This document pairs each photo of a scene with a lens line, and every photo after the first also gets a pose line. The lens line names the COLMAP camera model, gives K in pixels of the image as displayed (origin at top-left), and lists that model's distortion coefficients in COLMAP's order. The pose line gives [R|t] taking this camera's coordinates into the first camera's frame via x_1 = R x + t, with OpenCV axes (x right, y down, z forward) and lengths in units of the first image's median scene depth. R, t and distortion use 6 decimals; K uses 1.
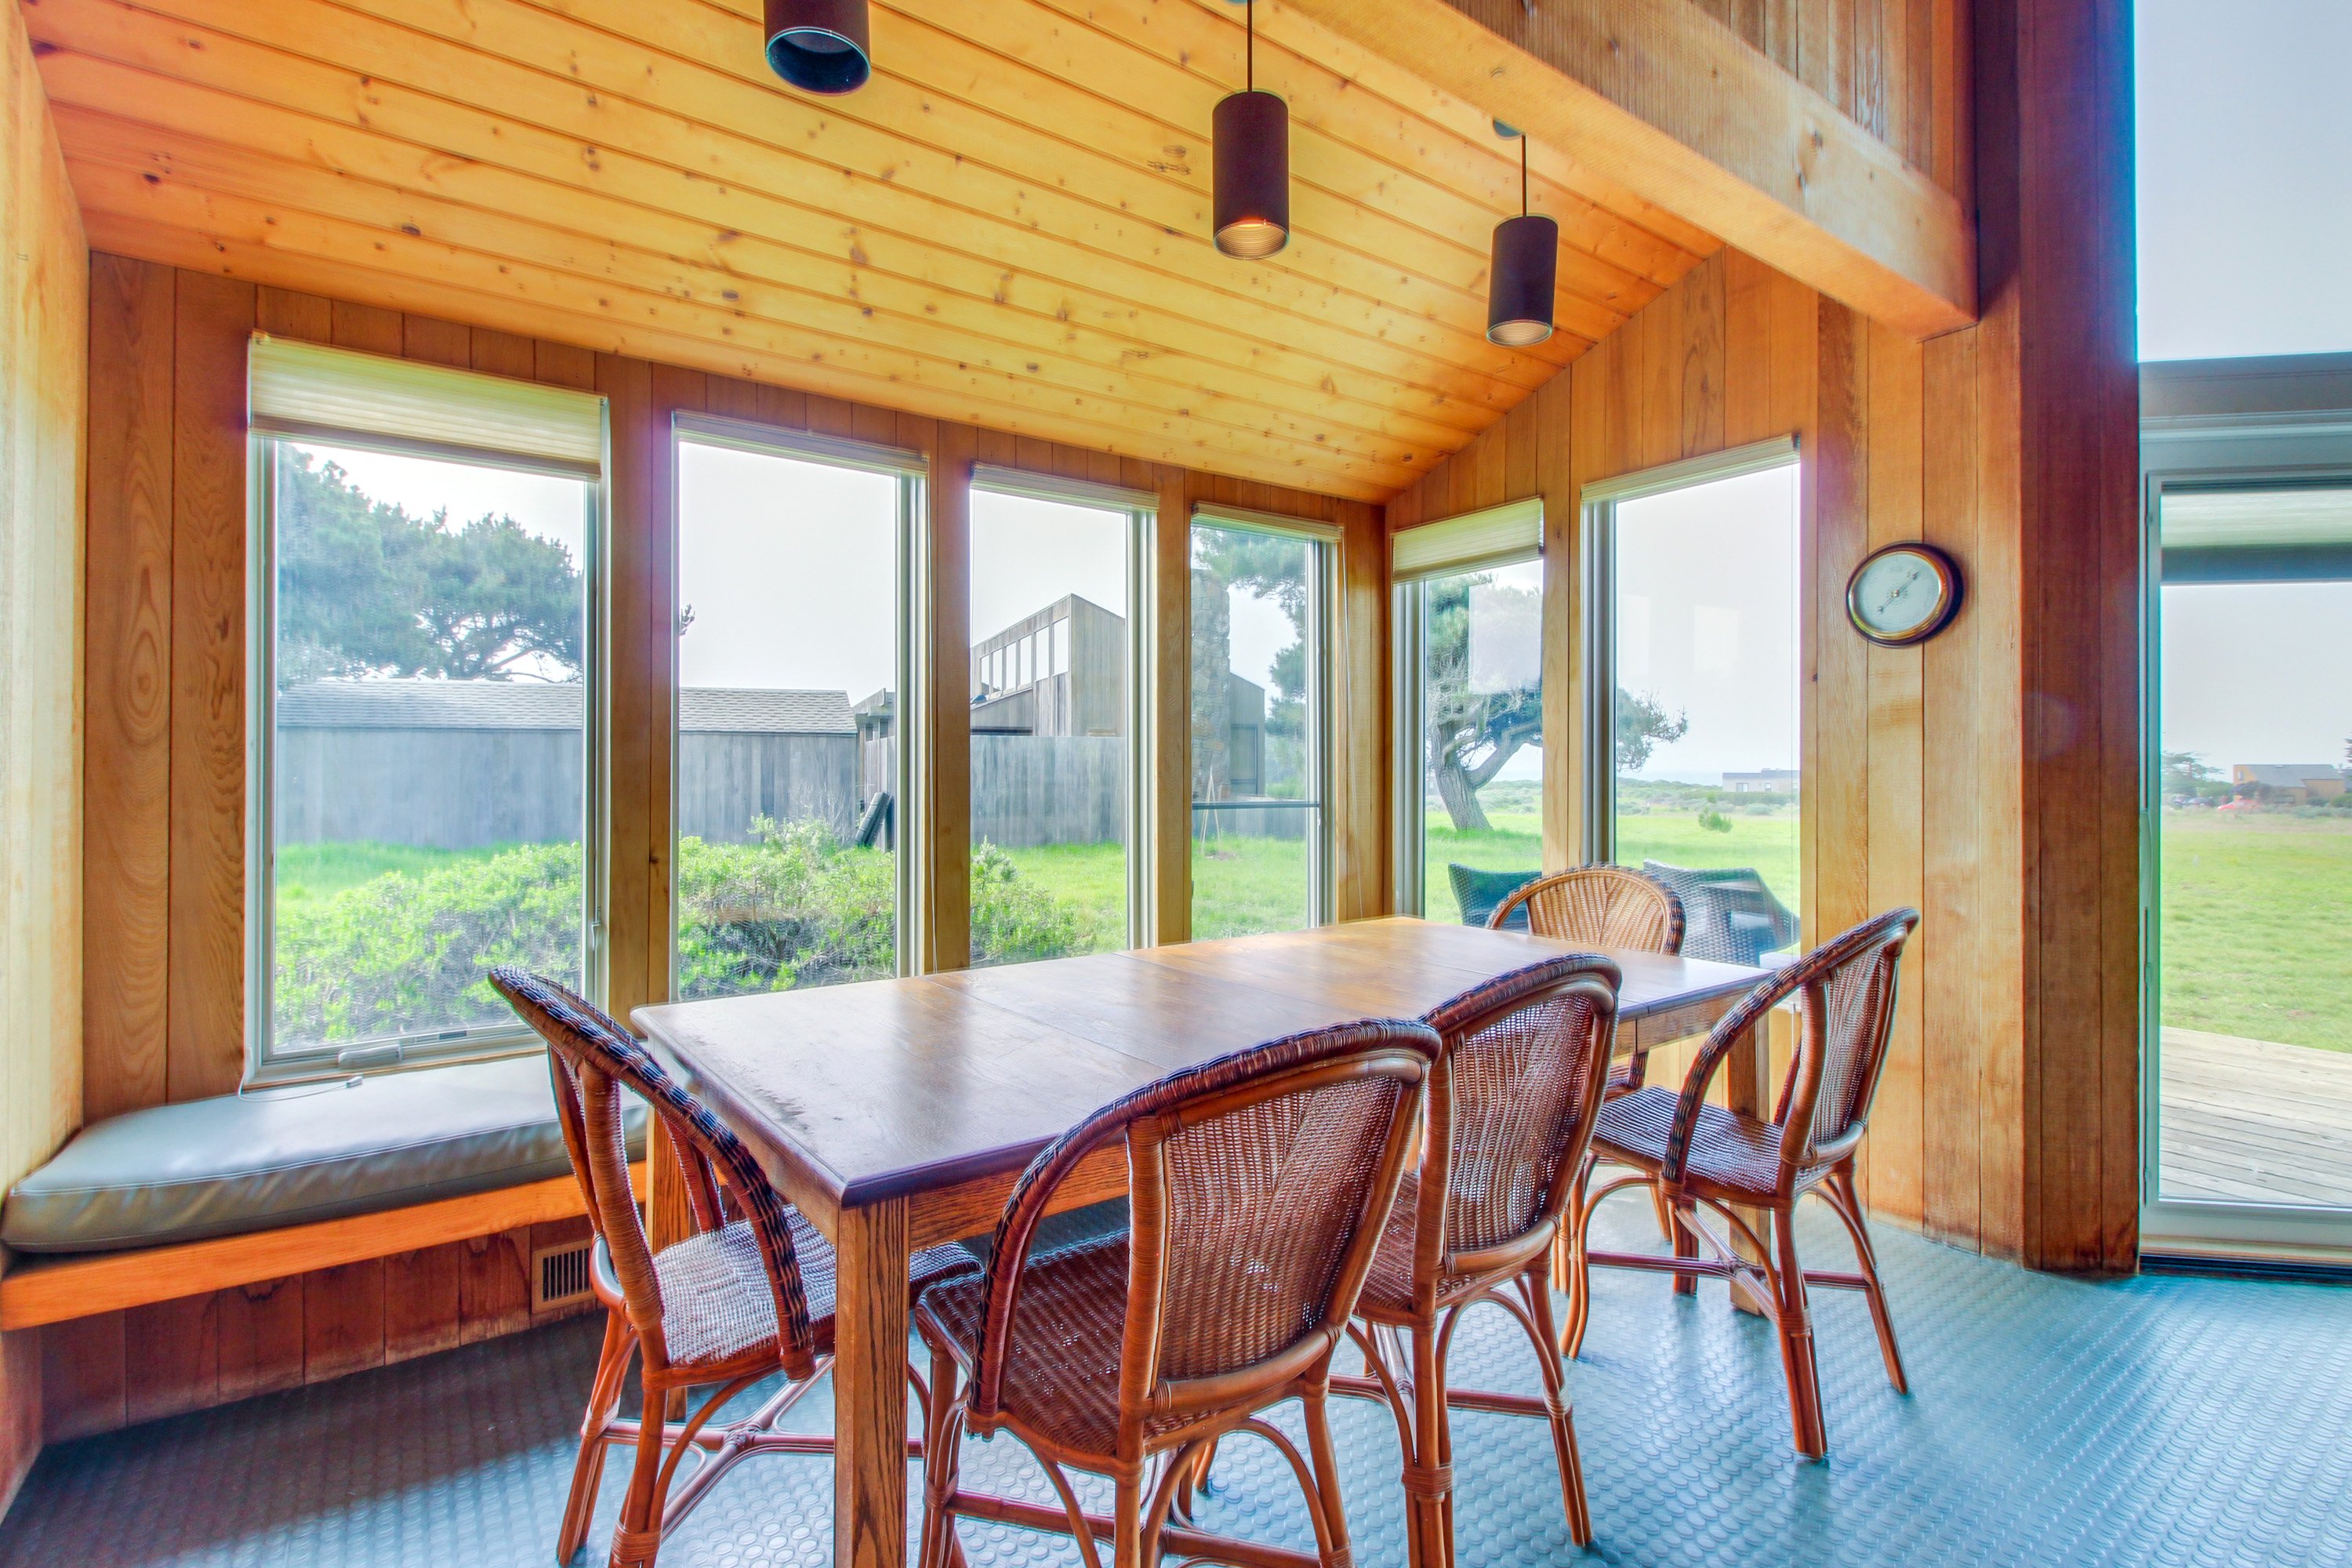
lens RADIAL K [[1109.1, 0, 1174.7], [0, 1109.1, 761.0], [0, 0, 1]] dist [0.003633, -0.002551]
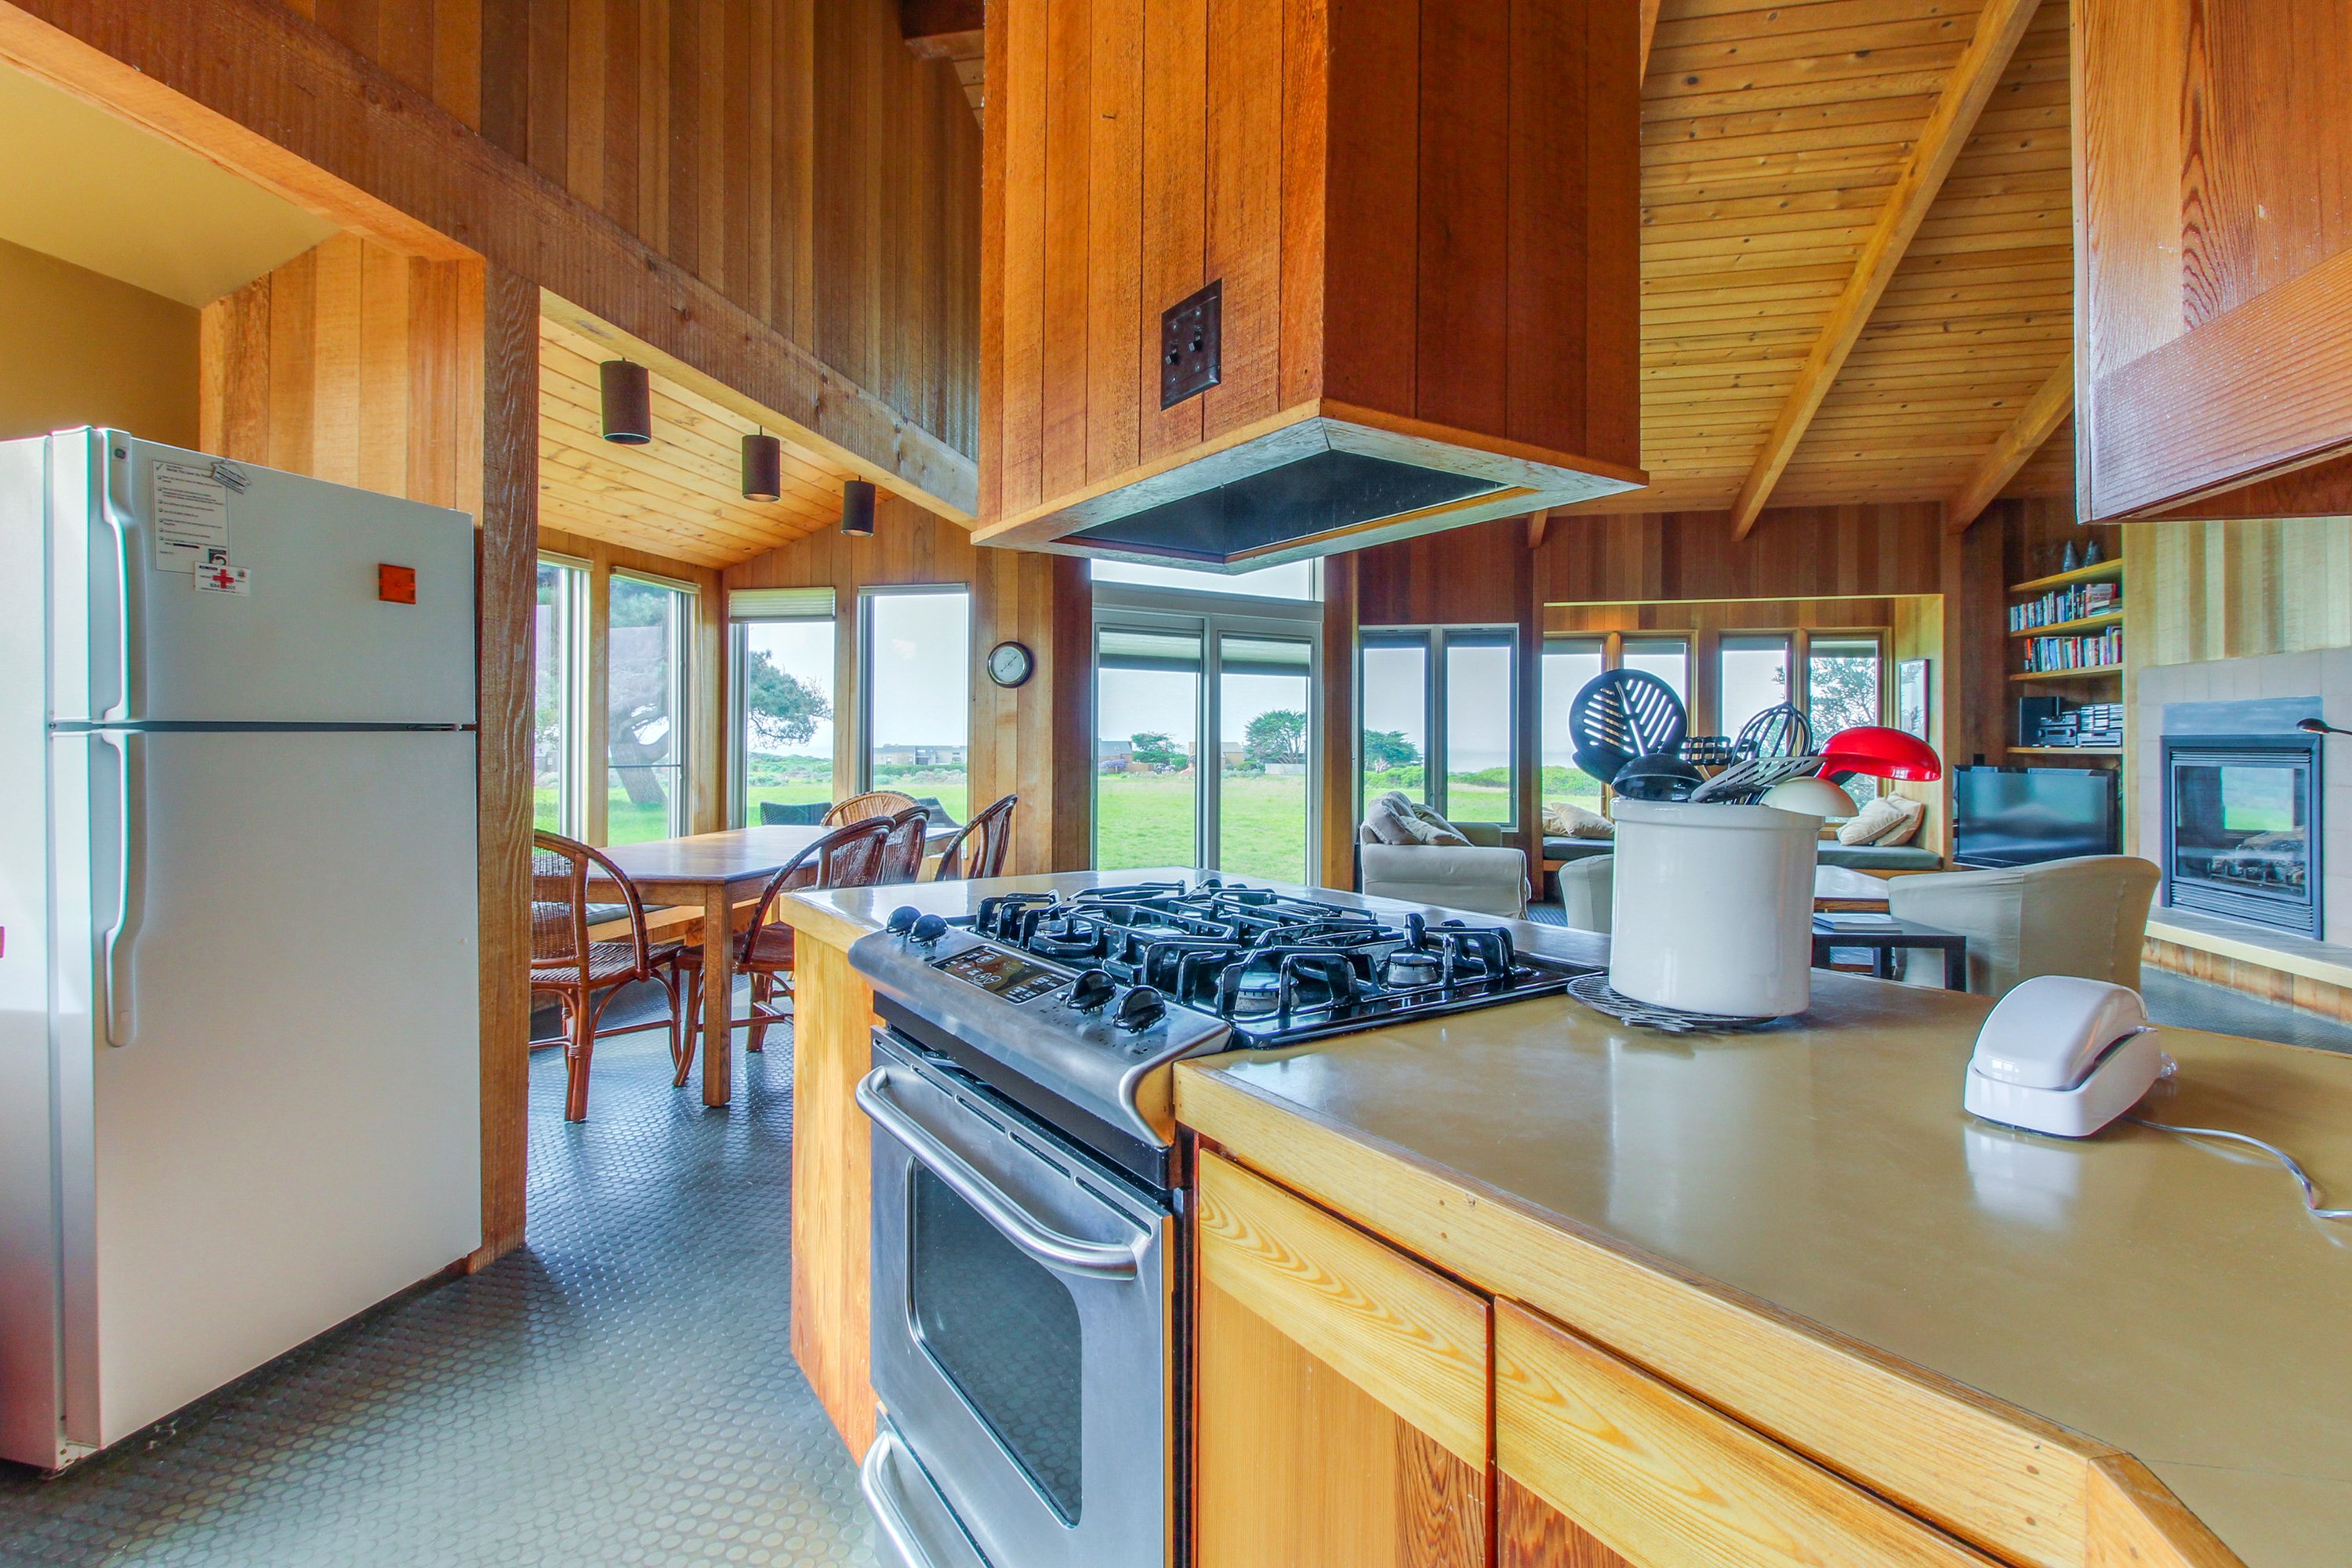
lens RADIAL K [[1081.2, 0, 1176.4], [0, 1081.2, 727.6], [0, 0, 1]] dist [0.017772, -0.012314]
pose [[0.745485, 0.014158, 0.666372, -0.541467], [-0.008463, 0.999895, -0.011778, -0.000516], [-0.666469, 0.003141, 0.745527, -0.842863]]
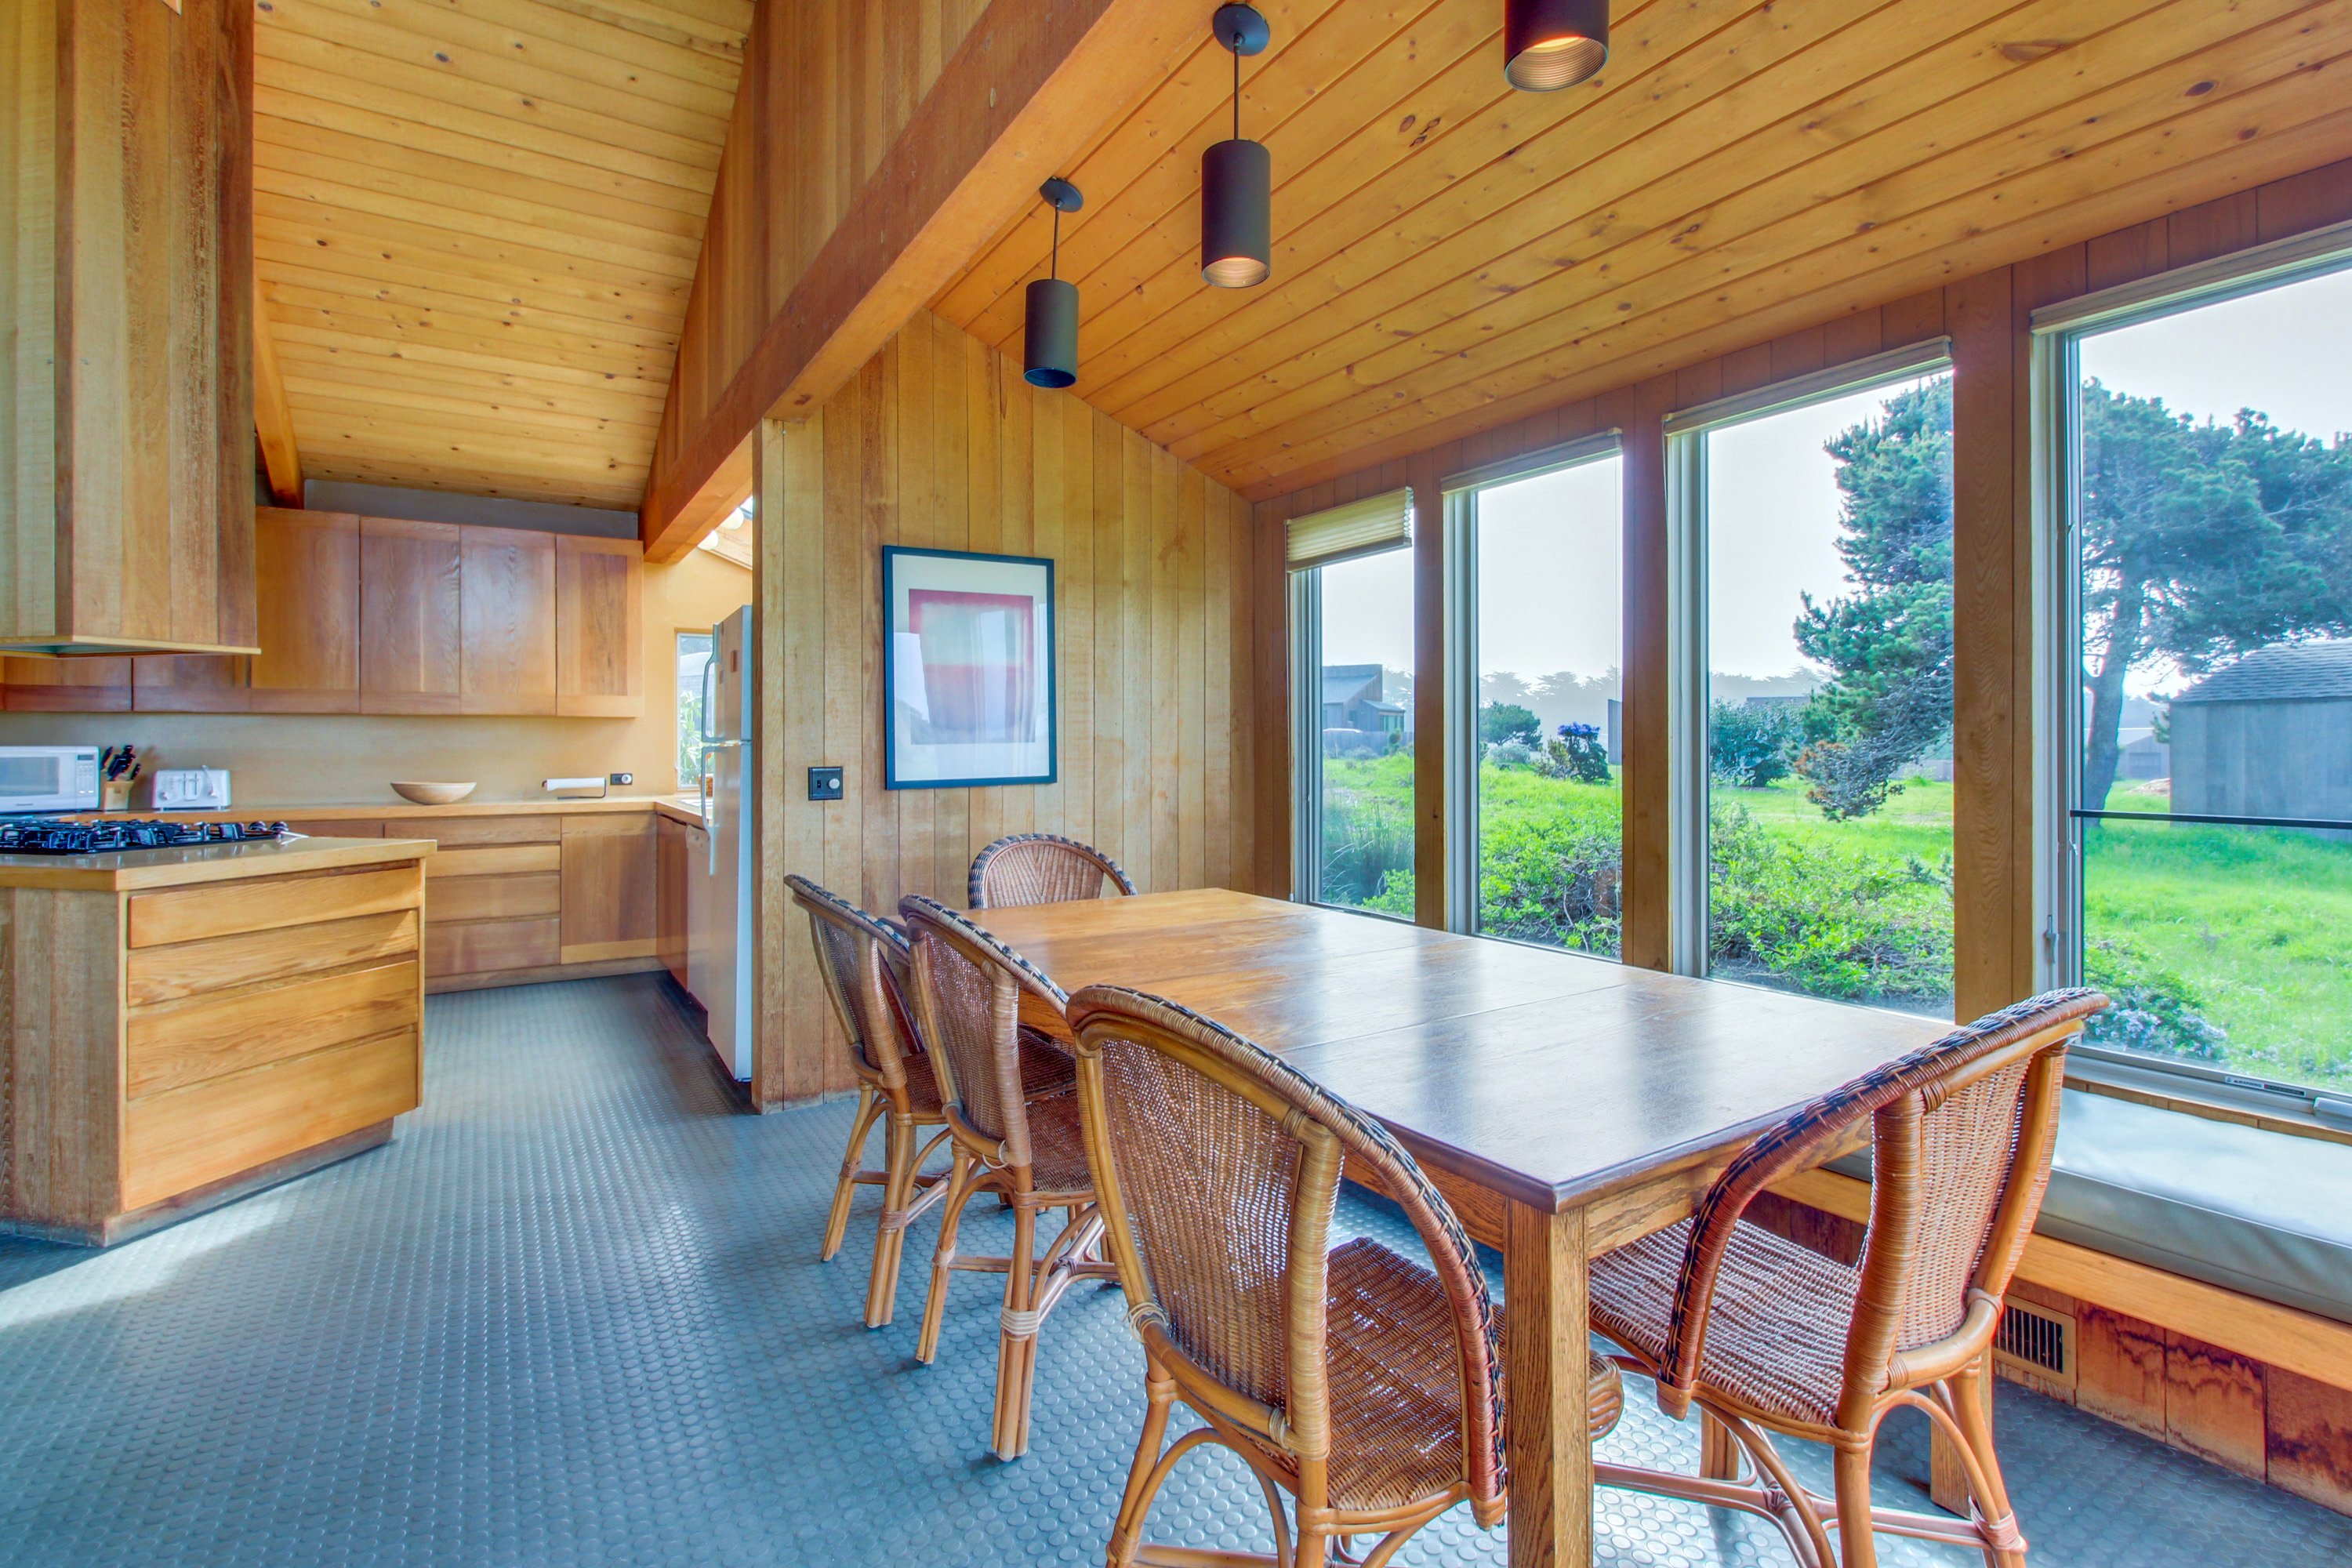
lens RADIAL K [[1081.2, 0, 1197.7], [0, 1081.2, 738.3], [0, 0, 1]] dist [0.017772, -0.012314]
pose [[-0.046076, -0.007685, -0.998908, 0.858132], [0.008997, 0.999927, -0.008108, 0.004483], [0.998897, -0.009361, -0.046004, 0.754290]]
